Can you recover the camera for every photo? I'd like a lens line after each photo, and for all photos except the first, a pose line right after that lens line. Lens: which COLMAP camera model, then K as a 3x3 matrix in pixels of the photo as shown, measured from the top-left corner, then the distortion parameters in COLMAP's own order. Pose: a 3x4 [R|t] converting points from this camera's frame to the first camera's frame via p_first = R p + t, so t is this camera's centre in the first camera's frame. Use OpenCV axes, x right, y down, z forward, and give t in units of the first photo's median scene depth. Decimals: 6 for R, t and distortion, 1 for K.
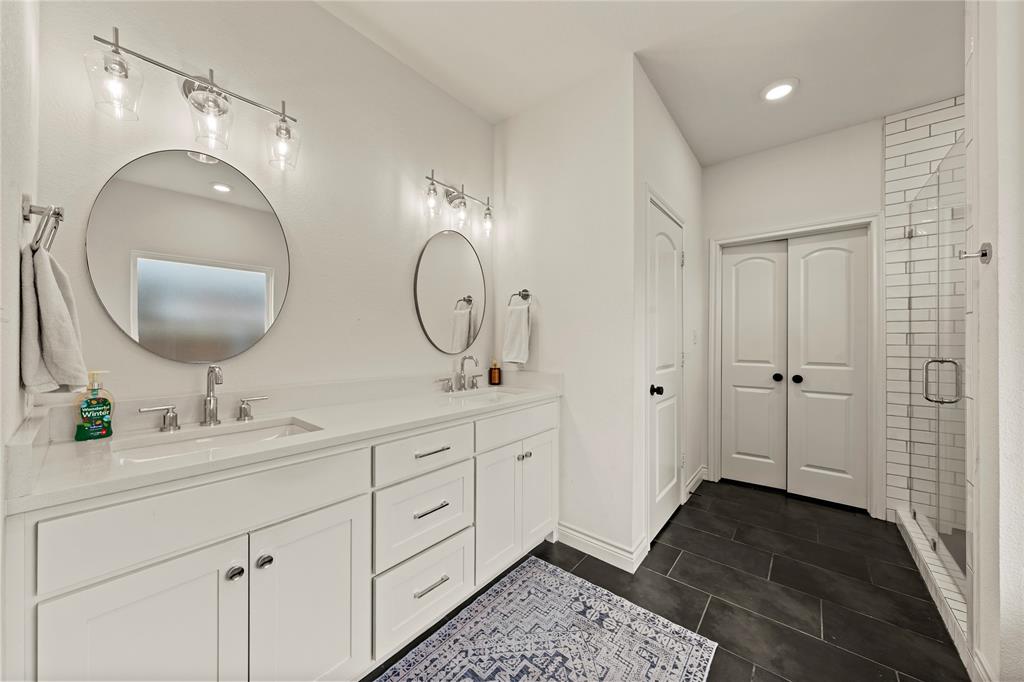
lens RADIAL K [[359.0, 0, 511.3], [0, 359.0, 343.1], [0, 0, 1]] dist [-0.001598, -0.000105]
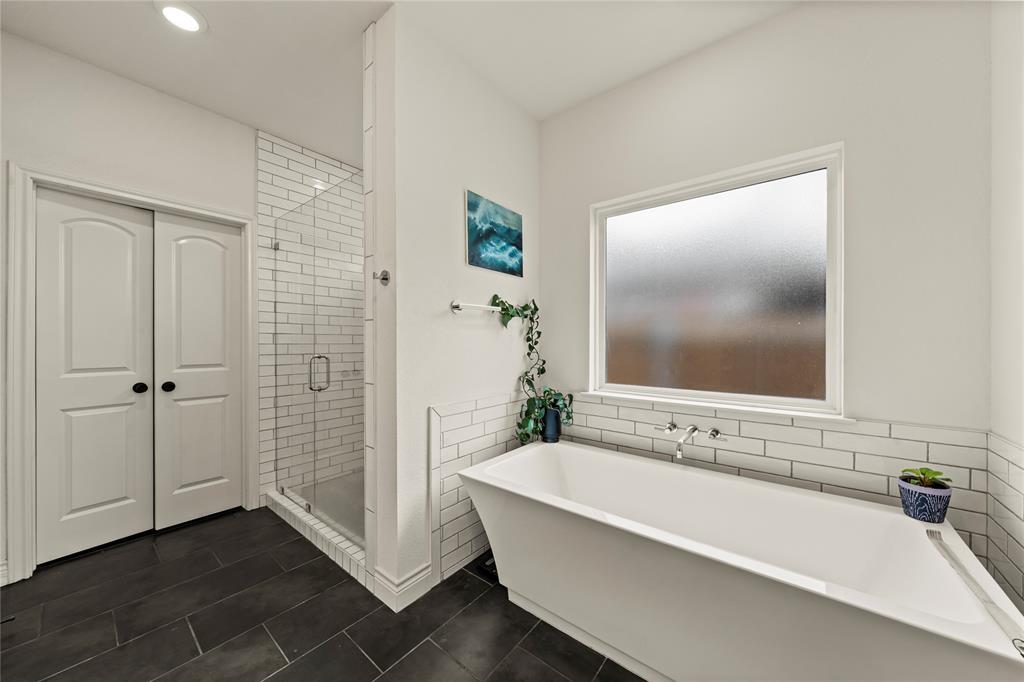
lens RADIAL K [[359.0, 0, 511.3], [0, 359.0, 343.1], [0, 0, 1]] dist [-0.001598, -0.000105]
pose [[-0.014163, -0.007359, 0.999873, -0.035789], [0.003651, 0.999966, 0.007412, -0.002697], [-0.999893, 0.003755, -0.014136, 0.258117]]
